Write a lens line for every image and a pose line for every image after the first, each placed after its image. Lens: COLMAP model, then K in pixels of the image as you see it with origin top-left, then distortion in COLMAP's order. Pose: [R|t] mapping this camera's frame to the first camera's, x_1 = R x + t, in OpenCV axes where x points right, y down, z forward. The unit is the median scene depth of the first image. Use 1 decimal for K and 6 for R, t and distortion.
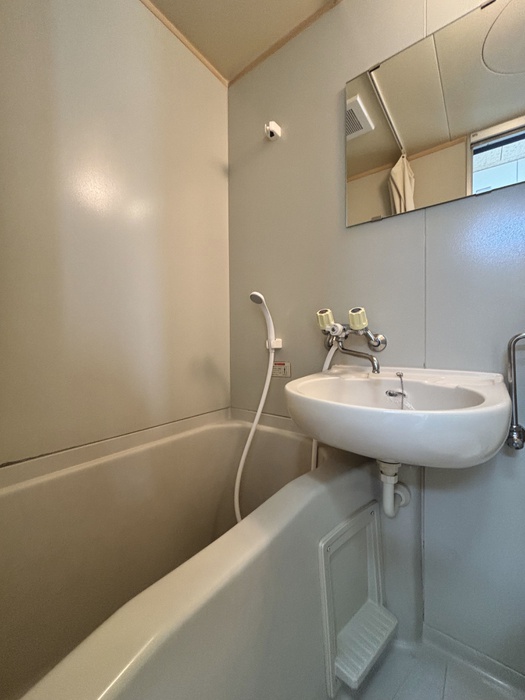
lens RADIAL K [[282.8, 0, 261.9], [0, 282.8, 347.5], [0, 0, 1]] dist [-0.001074, 0.000548]
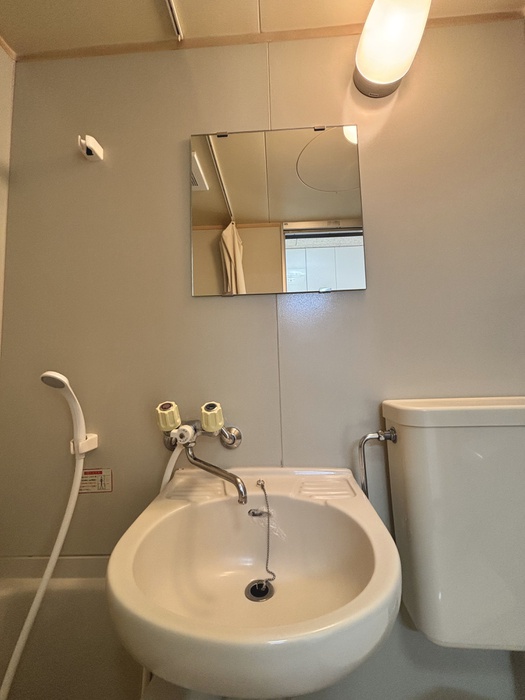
lens RADIAL K [[282.8, 0, 264.0], [0, 282.8, 348.6], [0, 0, 1]] dist [-0.001074, 0.000548]
pose [[0.814122, 0.028987, 0.579969, -0.005332], [0.034546, 0.994567, -0.098203, -0.160161], [-0.579665, 0.099986, 0.808698, 0.195973]]
